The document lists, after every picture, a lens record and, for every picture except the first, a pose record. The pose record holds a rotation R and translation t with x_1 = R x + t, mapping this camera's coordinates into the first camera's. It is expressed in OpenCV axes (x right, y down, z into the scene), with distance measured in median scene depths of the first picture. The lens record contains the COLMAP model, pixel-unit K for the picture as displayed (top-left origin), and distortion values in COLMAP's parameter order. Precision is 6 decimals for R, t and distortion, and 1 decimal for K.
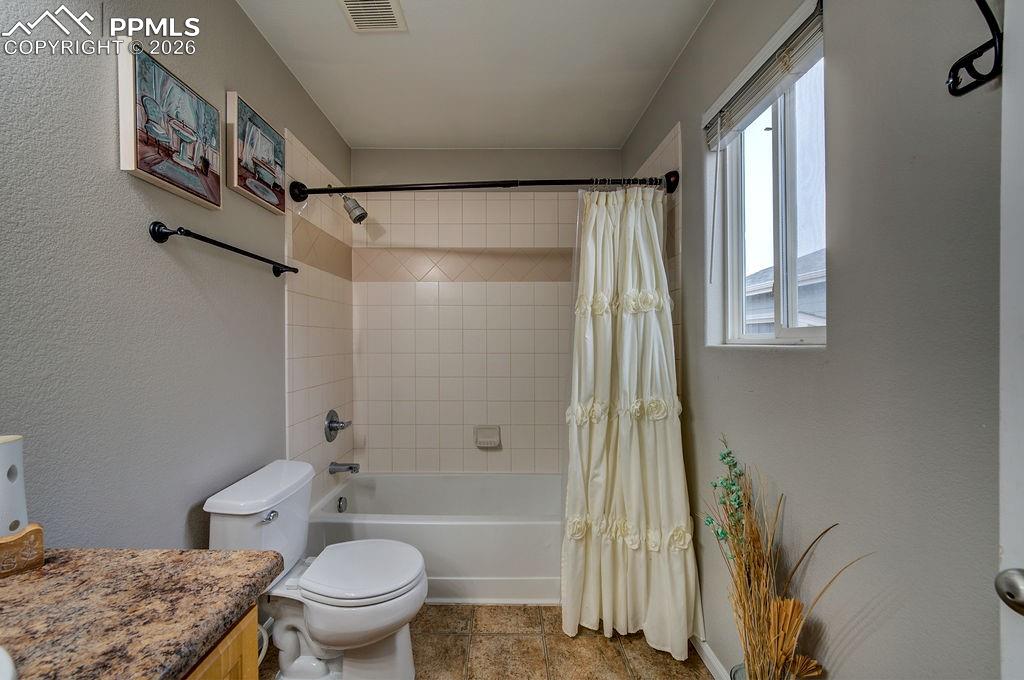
lens RADIAL K [[413.3, 0, 506.8], [0, 413.3, 342.4], [0, 0, 1]] dist [-0.009145, 0.003066]
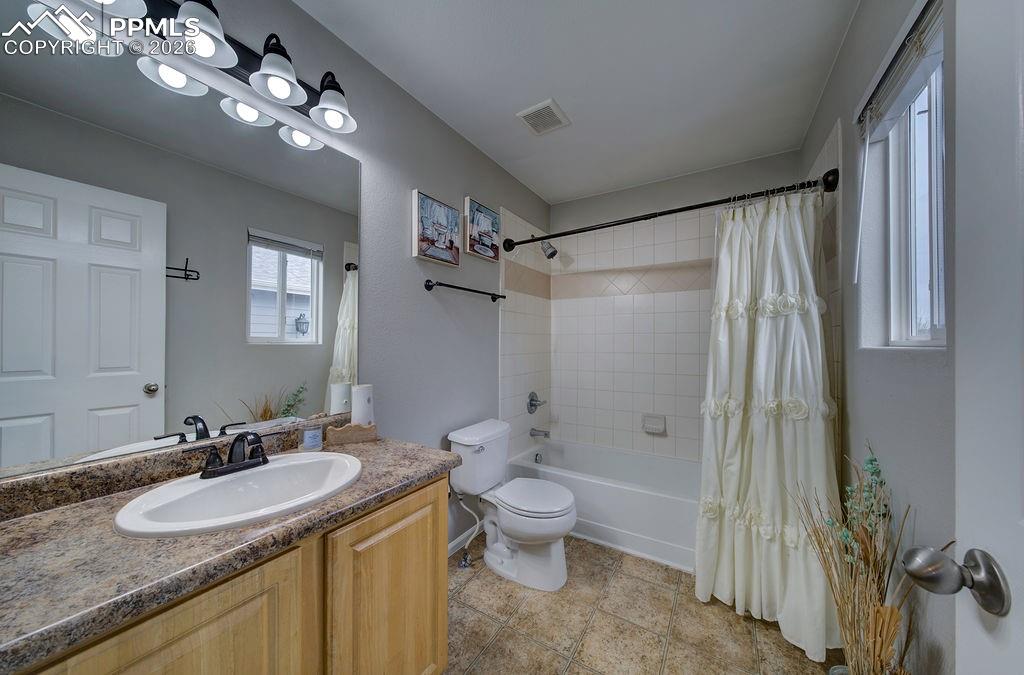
lens RADIAL K [[353.1, 0, 513.4], [0, 353.1, 335.0], [0, 0, 1]] dist [-0.028375, 0.016077]
pose [[0.852892, -0.012194, -0.521945, 0.206939], [-0.001408, 0.999670, -0.025656, 0.000153], [0.522086, 0.022617, 0.852593, -0.107135]]
